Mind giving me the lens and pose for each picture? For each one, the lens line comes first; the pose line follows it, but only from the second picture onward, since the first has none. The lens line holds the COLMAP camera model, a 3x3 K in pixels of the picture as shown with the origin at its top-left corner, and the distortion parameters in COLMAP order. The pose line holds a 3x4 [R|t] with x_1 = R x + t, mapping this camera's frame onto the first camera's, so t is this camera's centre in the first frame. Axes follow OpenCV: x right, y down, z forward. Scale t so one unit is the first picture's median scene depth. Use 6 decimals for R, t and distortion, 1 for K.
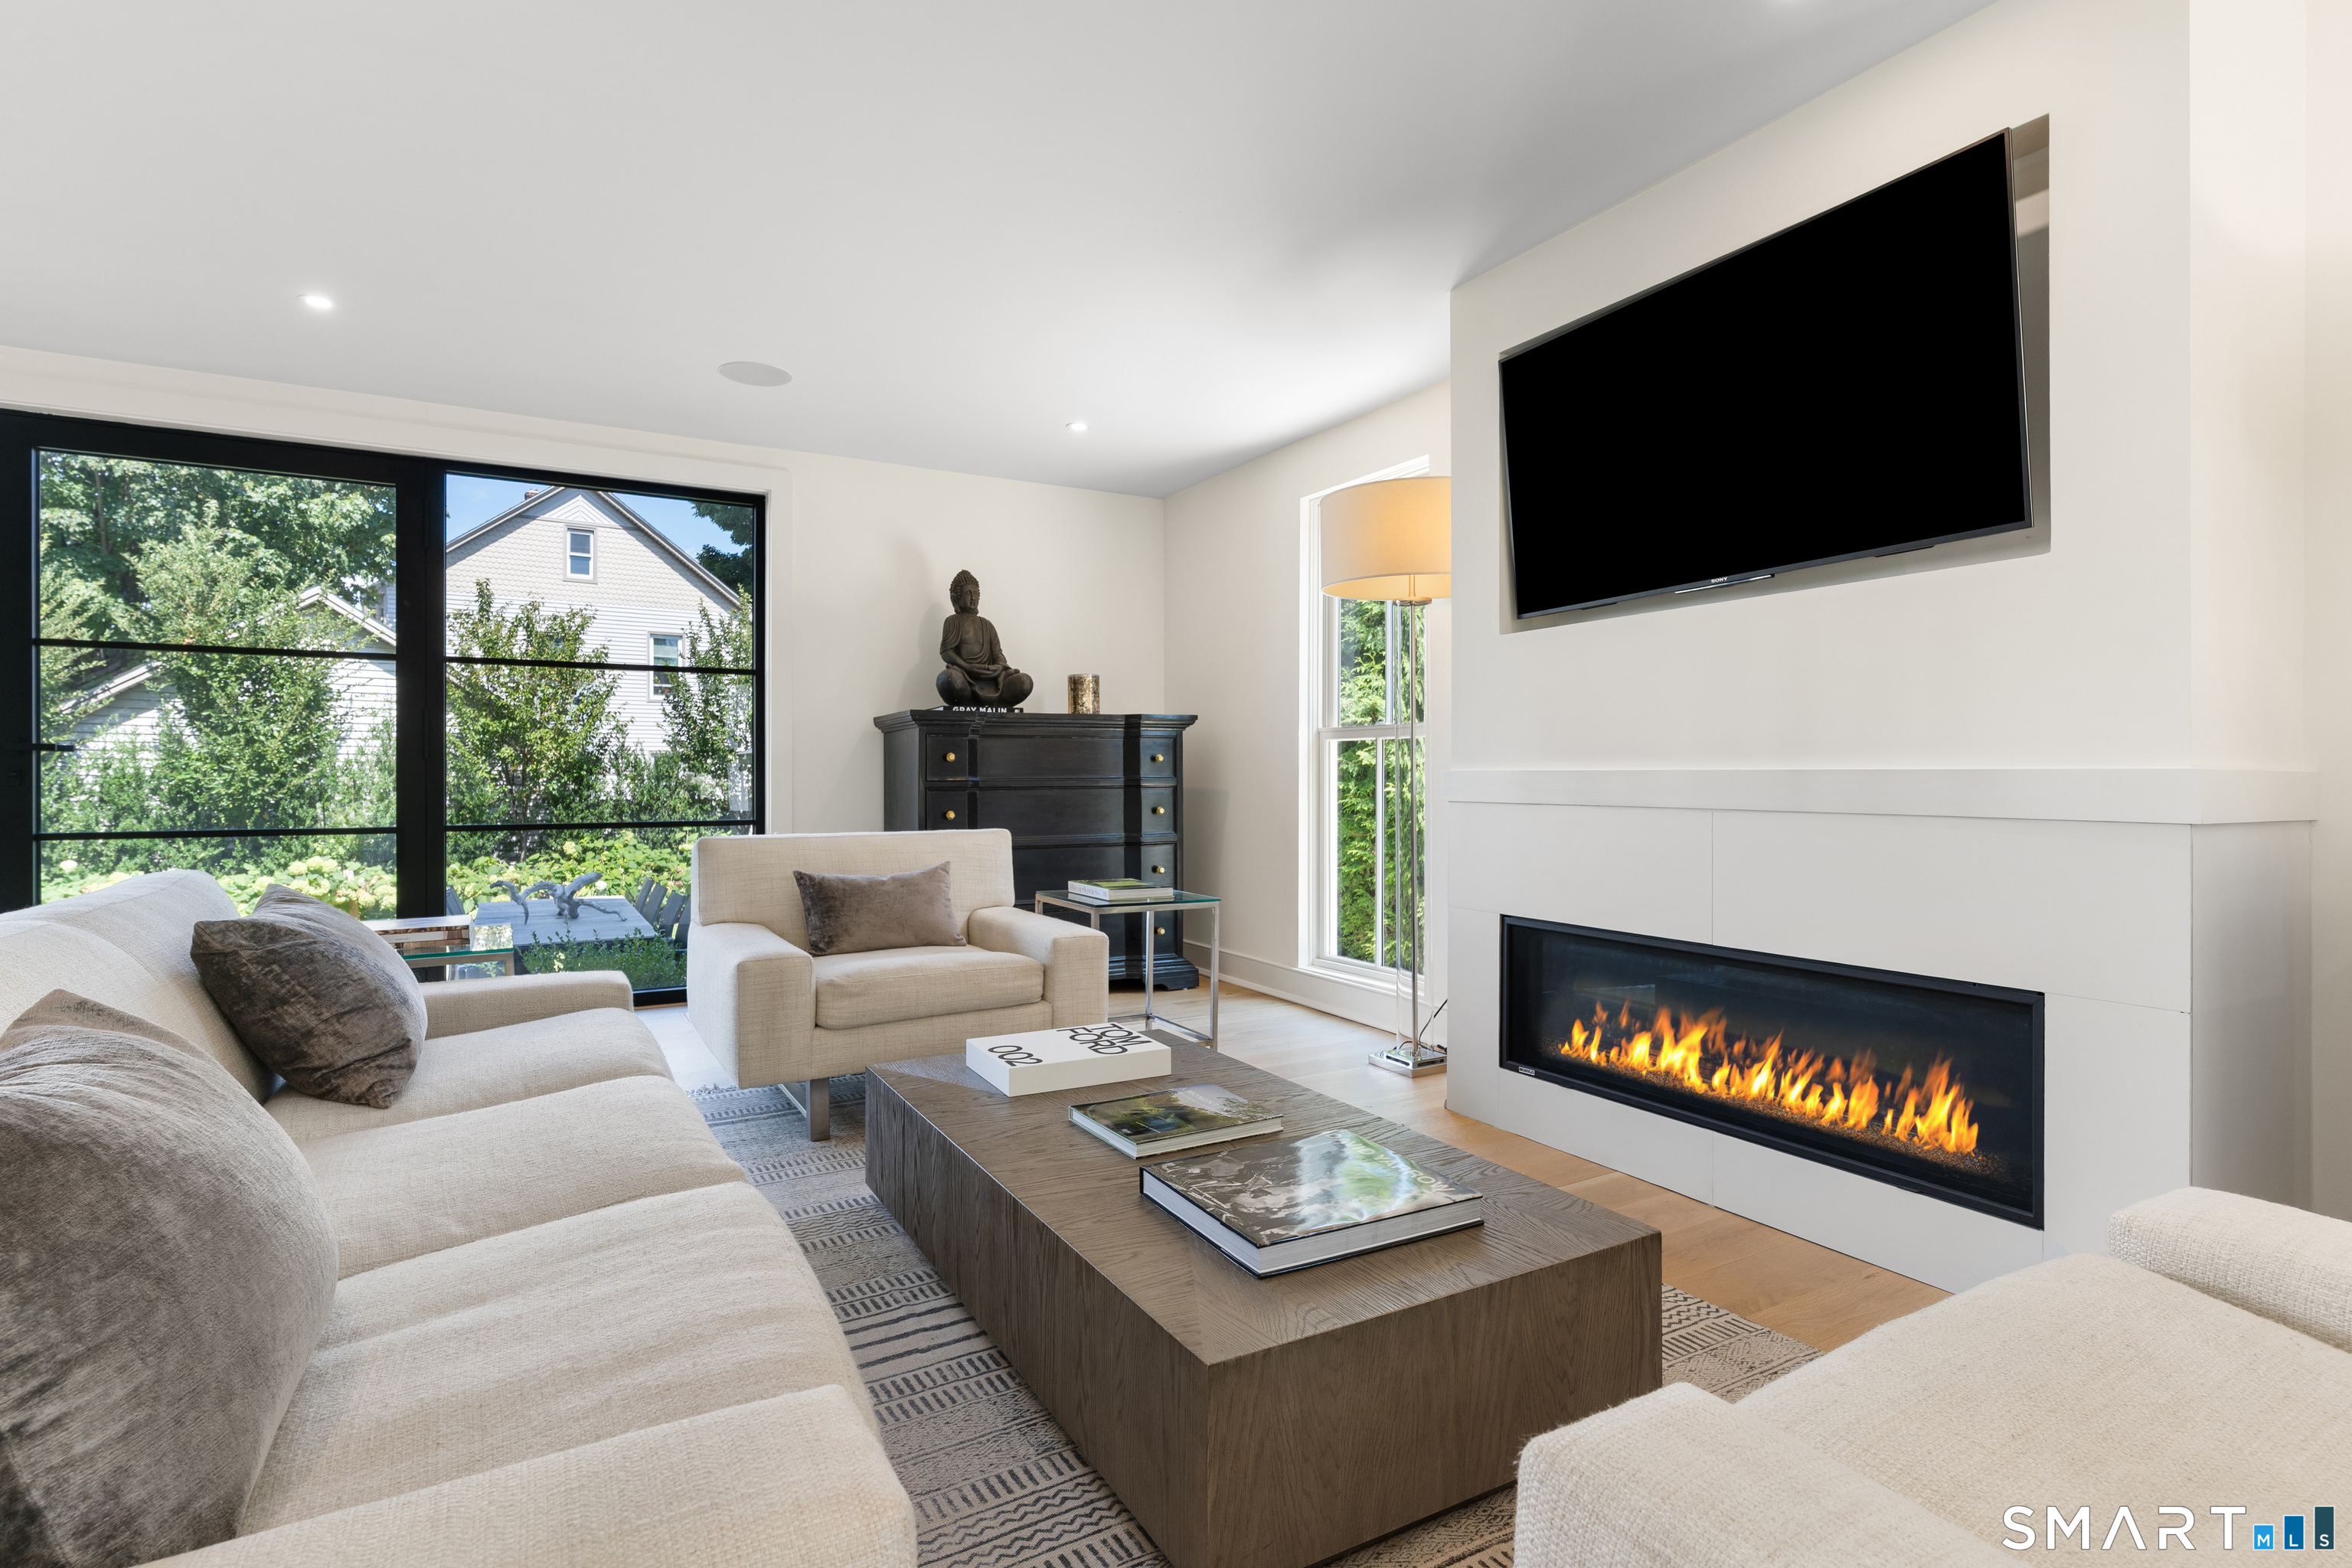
lens RADIAL K [[1128.6, 0, 1164.5], [0, 1128.6, 767.6], [0, 0, 1]] dist [0.005011, -0.001021]
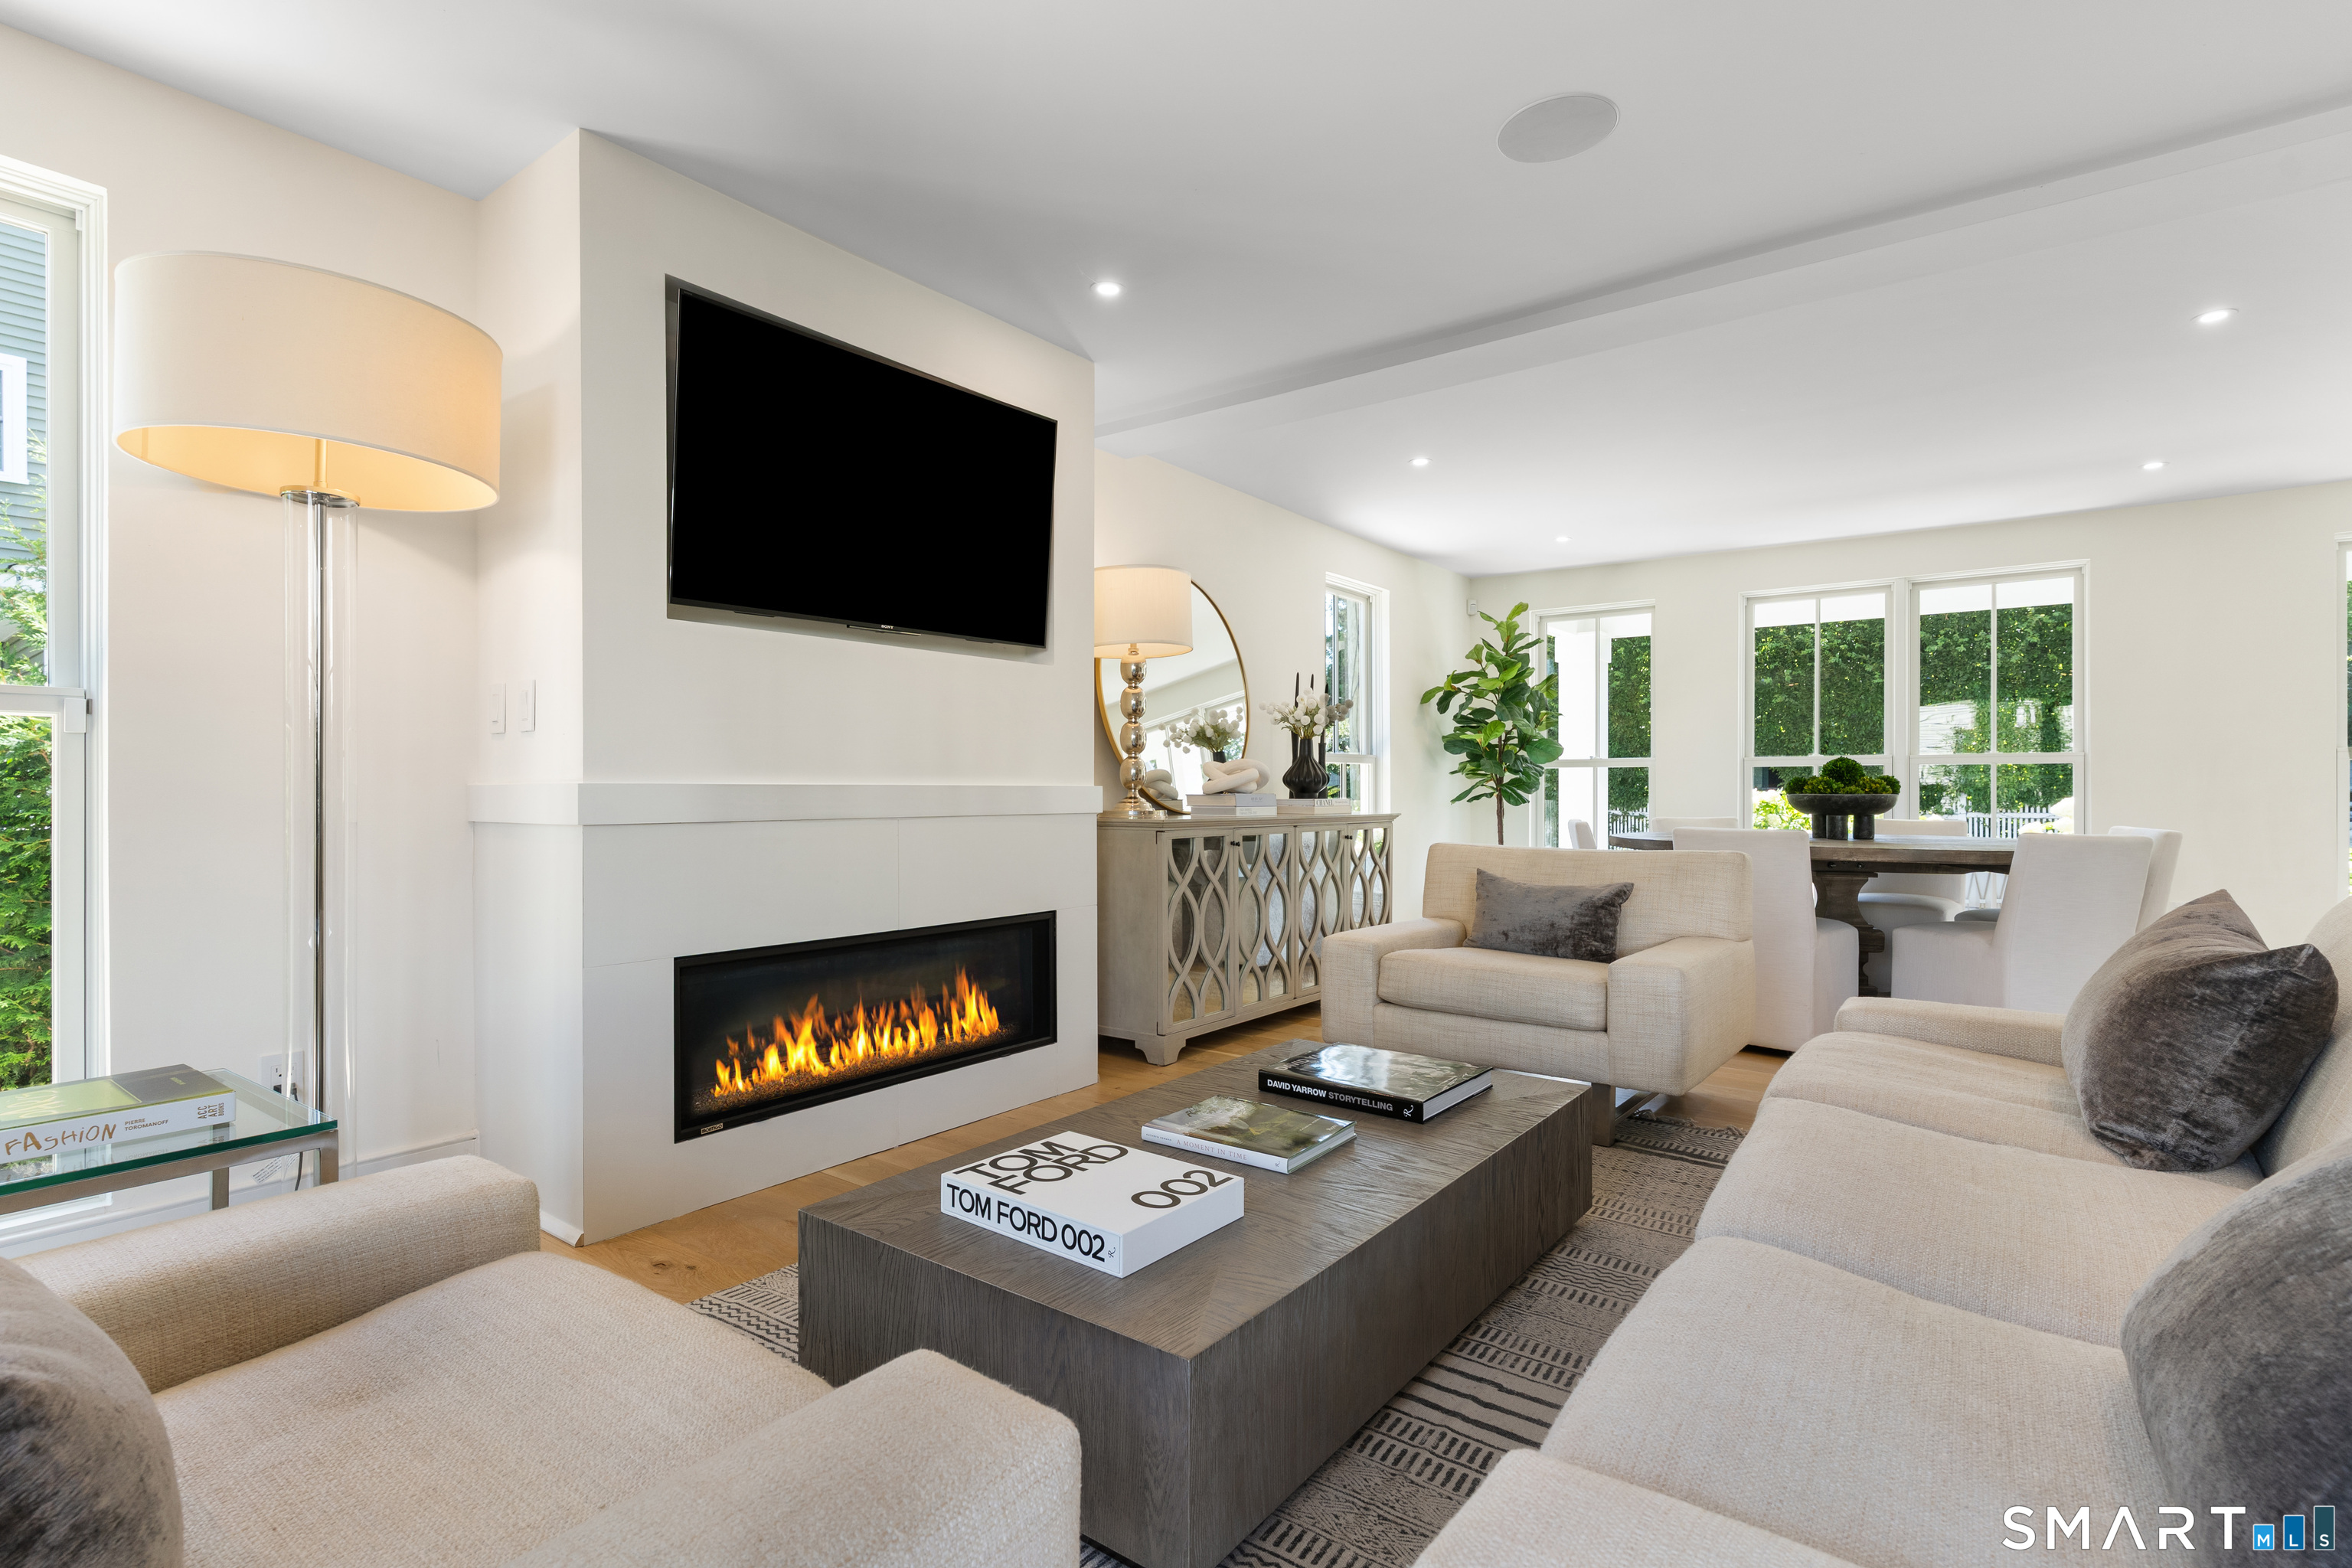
lens RADIAL K [[1128.6, 0, 1167.7], [0, 1128.6, 793.7], [0, 0, 1]] dist [0.005011, -0.001021]
pose [[-0.396846, -0.003927, 0.917877, -0.400360], [-0.003644, 0.999990, 0.002703, 0.003035], [-0.917878, -0.002272, -0.396856, 0.666164]]
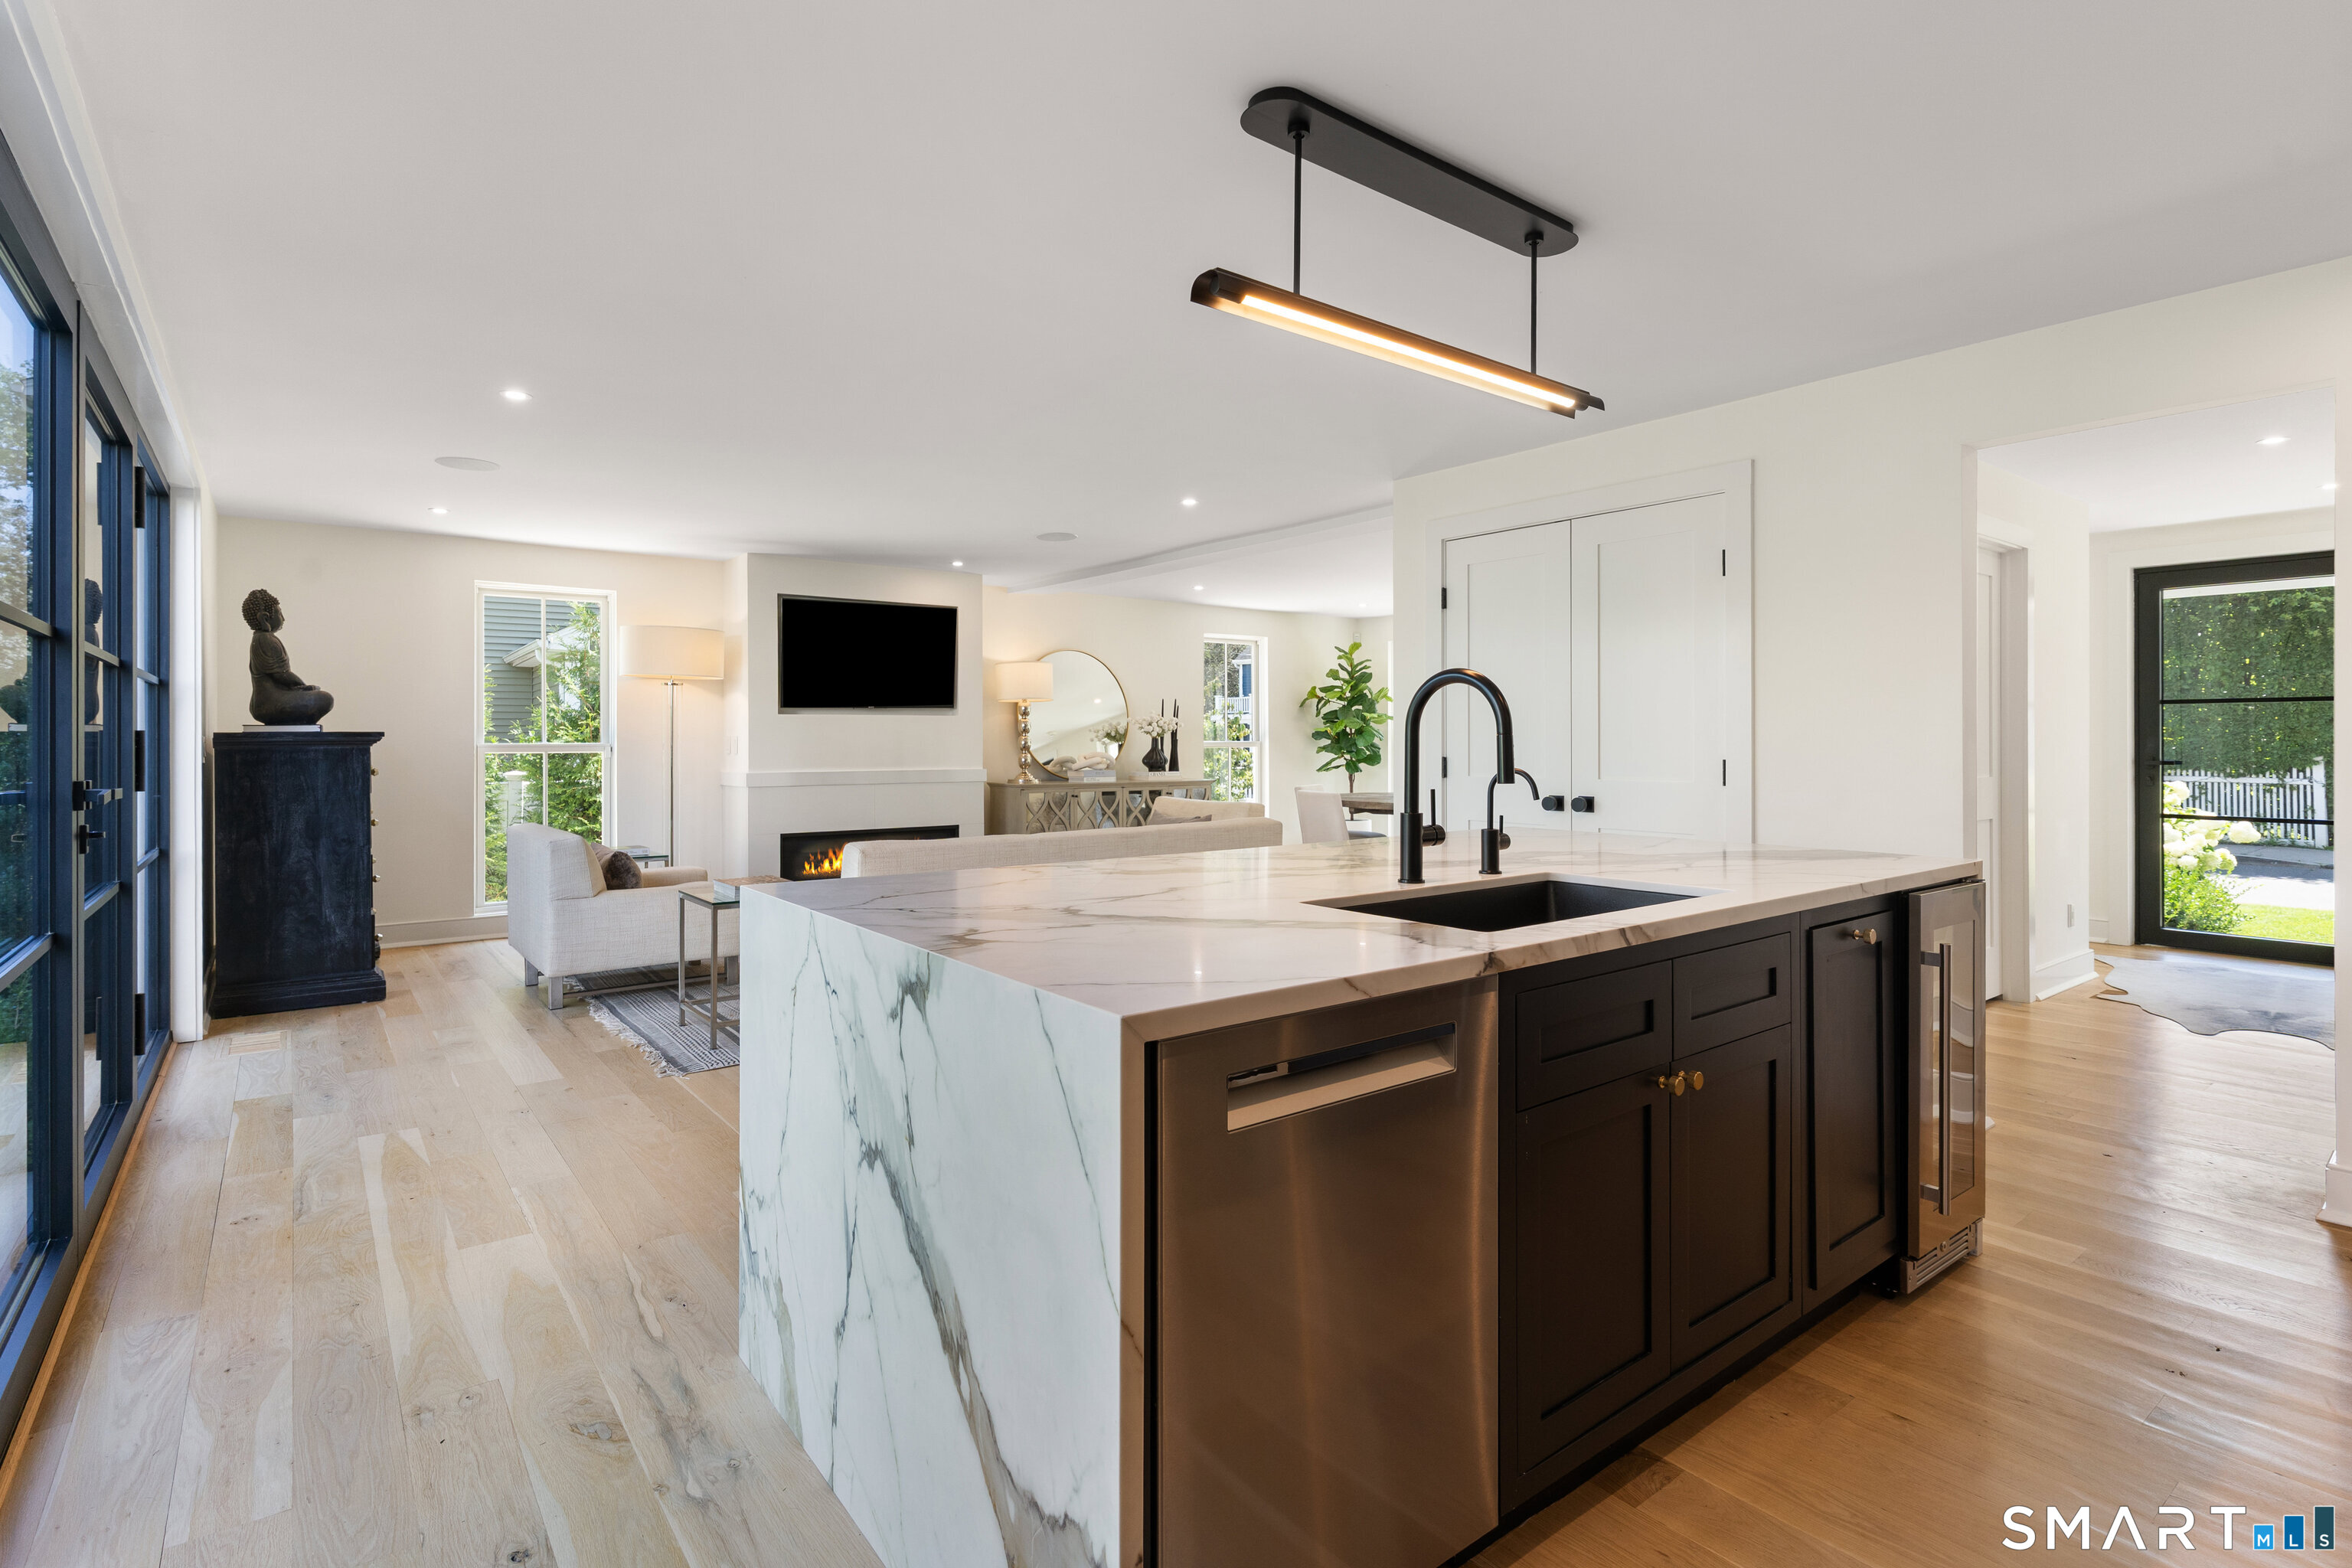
lens RADIAL K [[1128.6, 0, 1160.0], [0, 1128.6, 738.4], [0, 0, 1]] dist [0.005011, -0.001021]
pose [[-0.146270, 0.001673, 0.989243, -1.423099], [-0.002877, 0.999994, -0.002116, -0.045064], [-0.989240, -0.003156, -0.146265, 0.376114]]
